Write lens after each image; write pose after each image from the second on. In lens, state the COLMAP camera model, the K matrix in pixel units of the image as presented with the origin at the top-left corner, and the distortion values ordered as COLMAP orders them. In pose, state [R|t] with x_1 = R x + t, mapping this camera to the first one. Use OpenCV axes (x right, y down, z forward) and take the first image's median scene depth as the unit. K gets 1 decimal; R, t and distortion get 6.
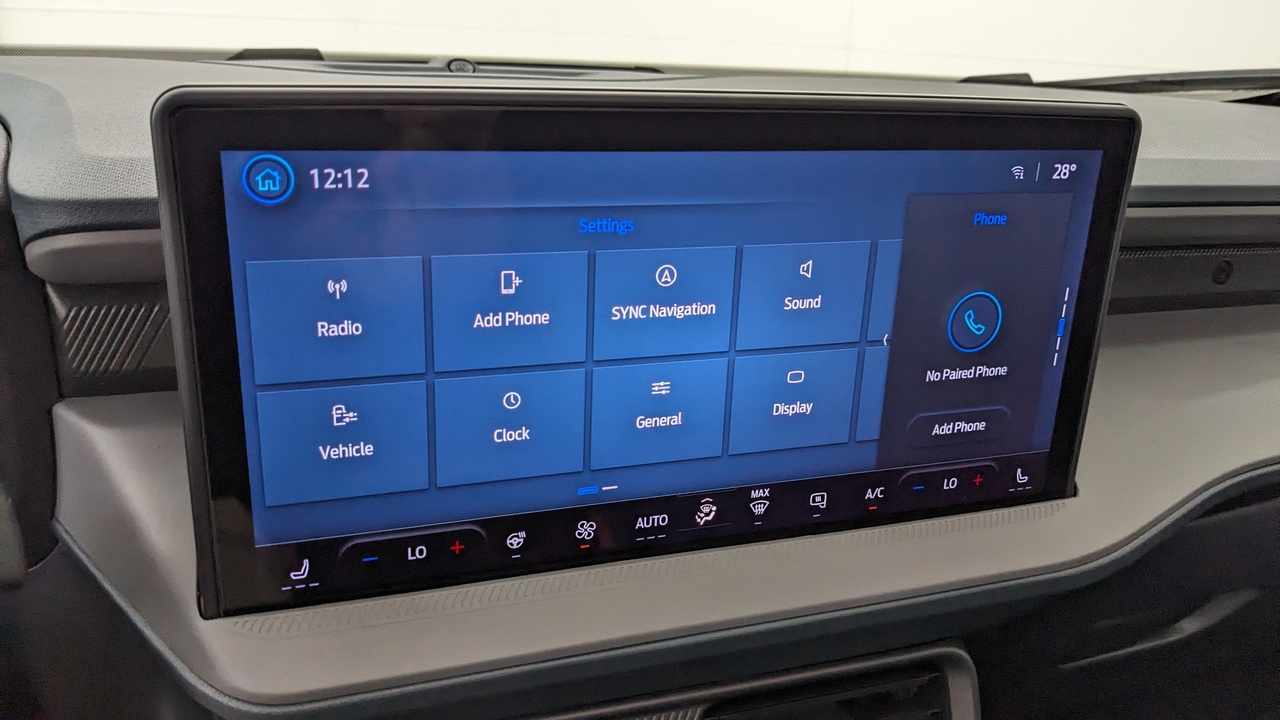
lens RADIAL K [[999.3, 0, 636.5], [0, 999.3, 360.3], [0, 0, 1]] dist [0.027843, -0.070504]
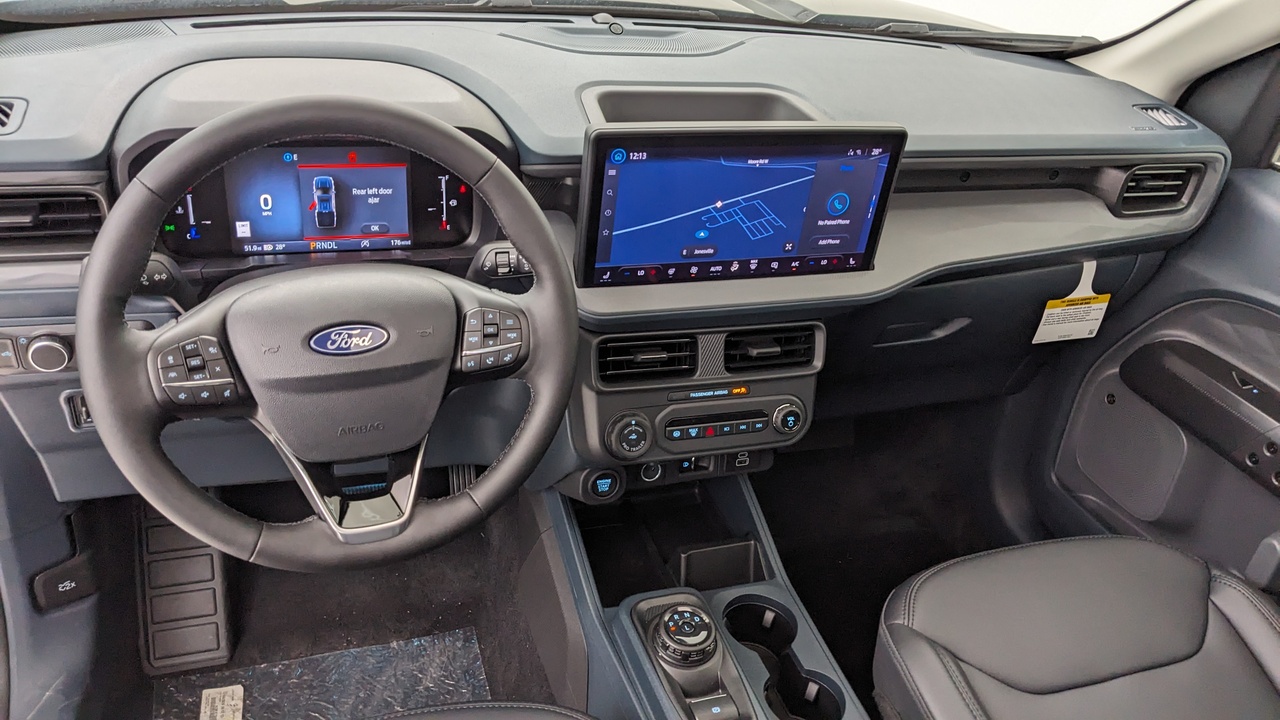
lens RADIAL K [[999.3, 0, 634.8], [0, 999.3, 352.9], [0, 0, 1]] dist [0.027843, -0.070504]
pose [[0.997137, 0.065619, 0.037576, -0.291544], [-0.072627, 0.969440, 0.234332, -0.244326], [-0.021051, -0.236390, 0.971430, -1.733638]]
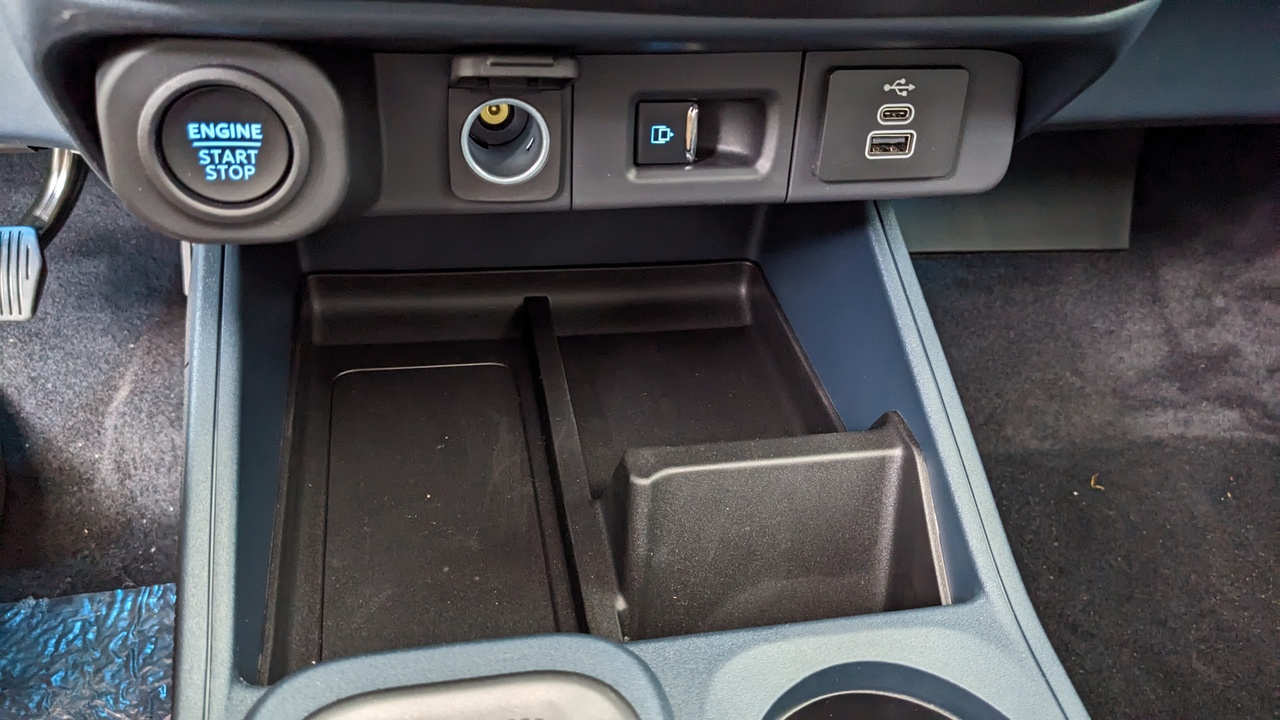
lens RADIAL K [[999.3, 0, 648.2], [0, 999.3, 318.8], [0, 0, 1]] dist [0.027843, -0.070504]
pose [[0.988846, 0.132802, -0.067434, 0.073610], [-0.102182, 0.934287, 0.341566, 0.690254], [0.108363, -0.330866, 0.937435, 0.447444]]
